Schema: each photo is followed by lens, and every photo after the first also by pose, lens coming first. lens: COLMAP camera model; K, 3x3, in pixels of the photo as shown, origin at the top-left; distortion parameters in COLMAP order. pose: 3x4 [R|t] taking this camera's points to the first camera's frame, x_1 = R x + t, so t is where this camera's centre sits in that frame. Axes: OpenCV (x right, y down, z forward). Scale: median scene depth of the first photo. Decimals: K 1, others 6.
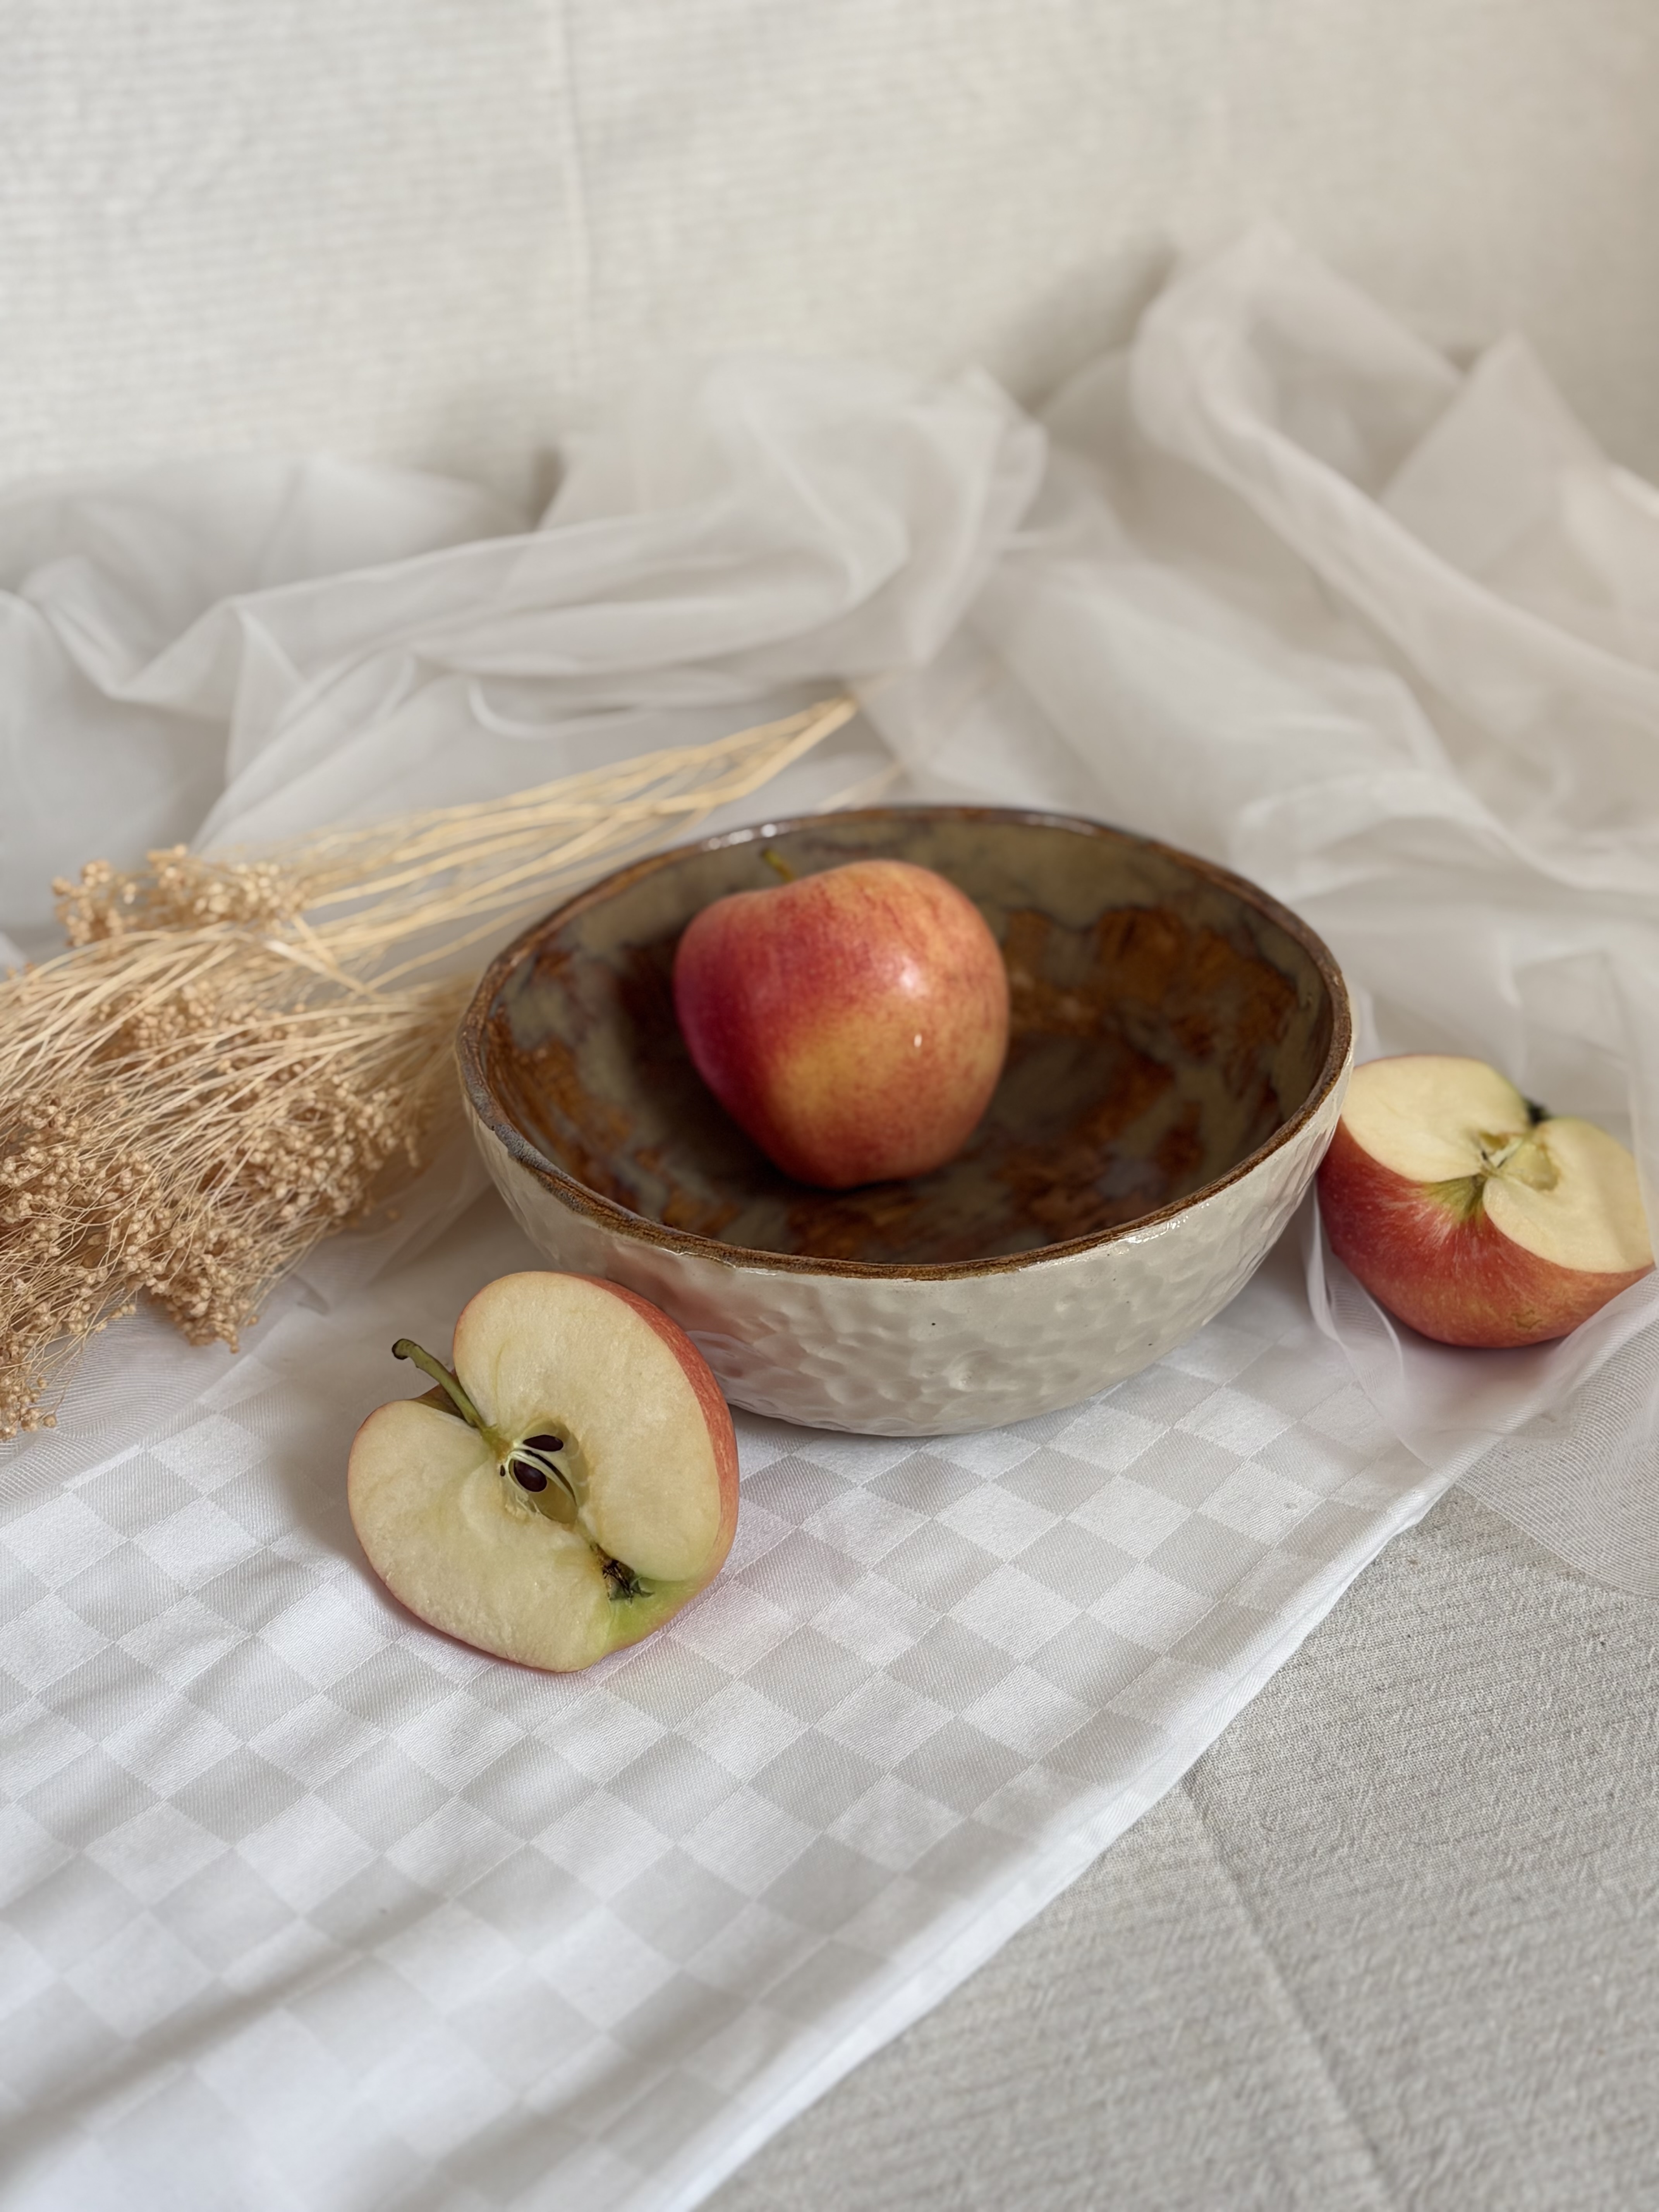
lens RADIAL K [[2903.2, 0, 855.6], [0, 2903.2, 1113.3], [0, 0, 1]] dist [0.168046, -0.715507]
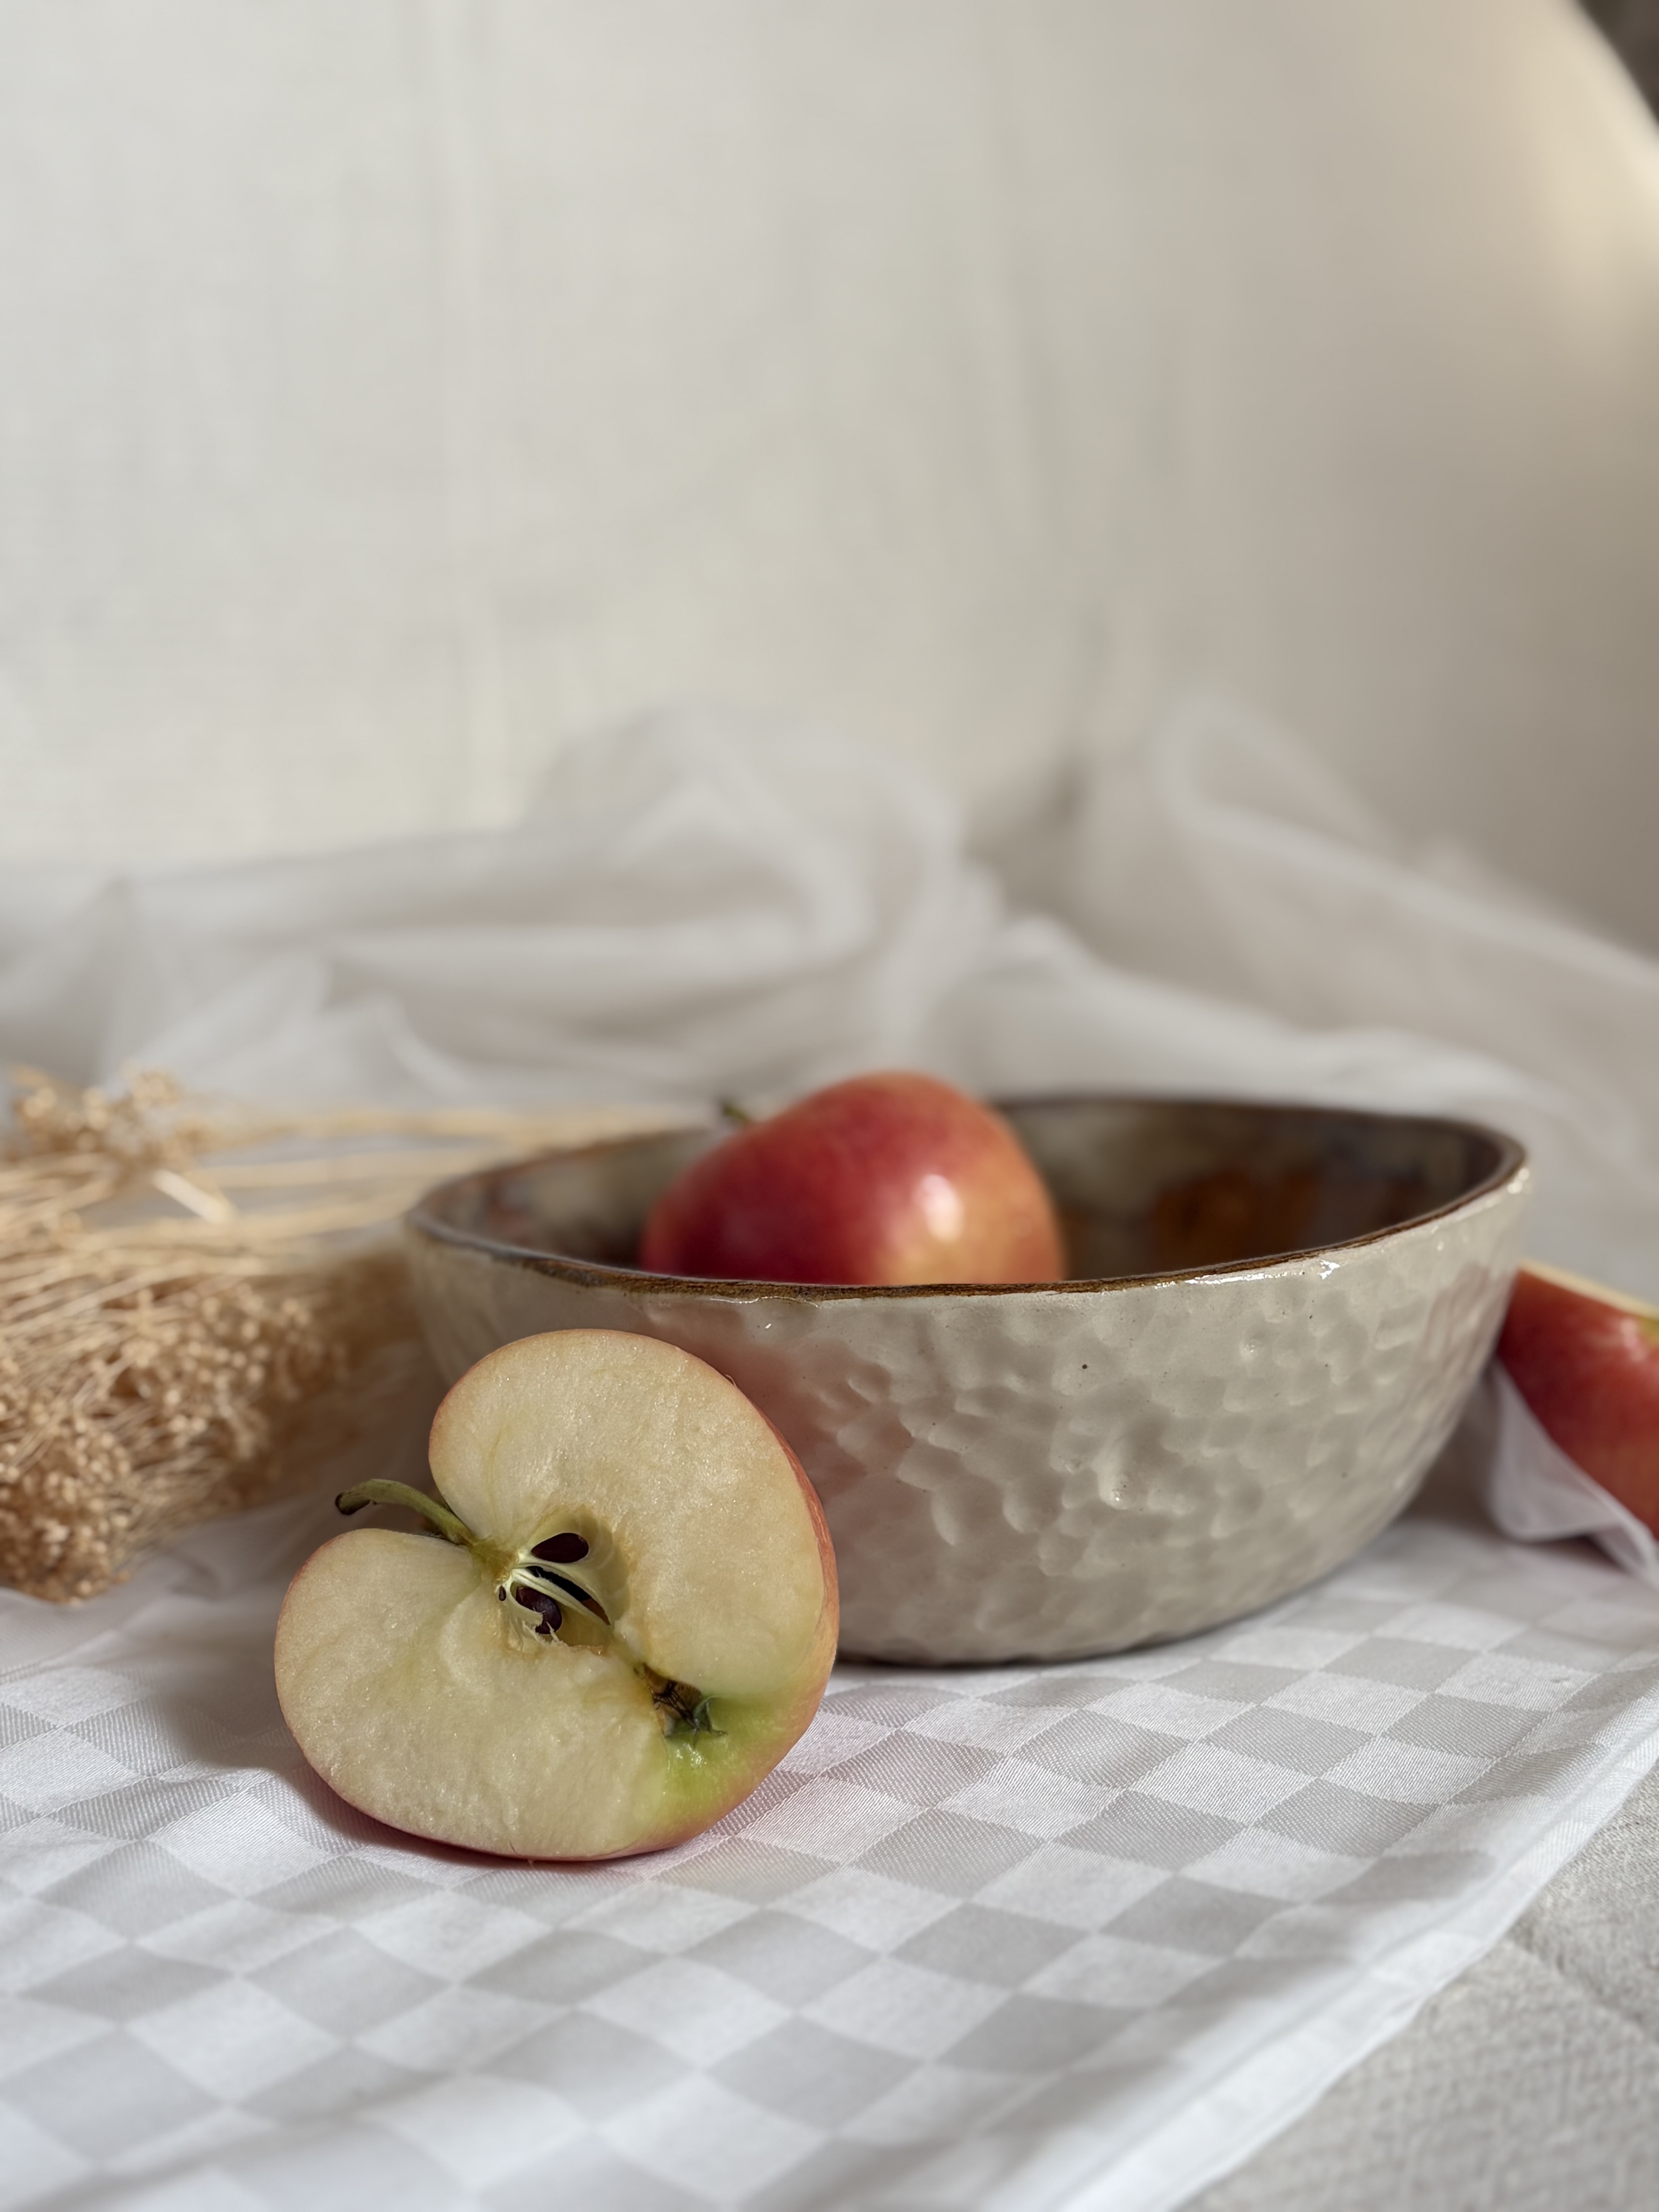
lens RADIAL K [[2903.2, 0, 855.6], [0, 2903.2, 1113.3], [0, 0, 1]] dist [0.168046, -0.715507]
pose [[0.995155, -0.017580, 0.096732, -0.108370], [0.056693, 0.906441, -0.418509, 0.340031], [-0.080325, 0.421966, 0.903046, 0.315175]]
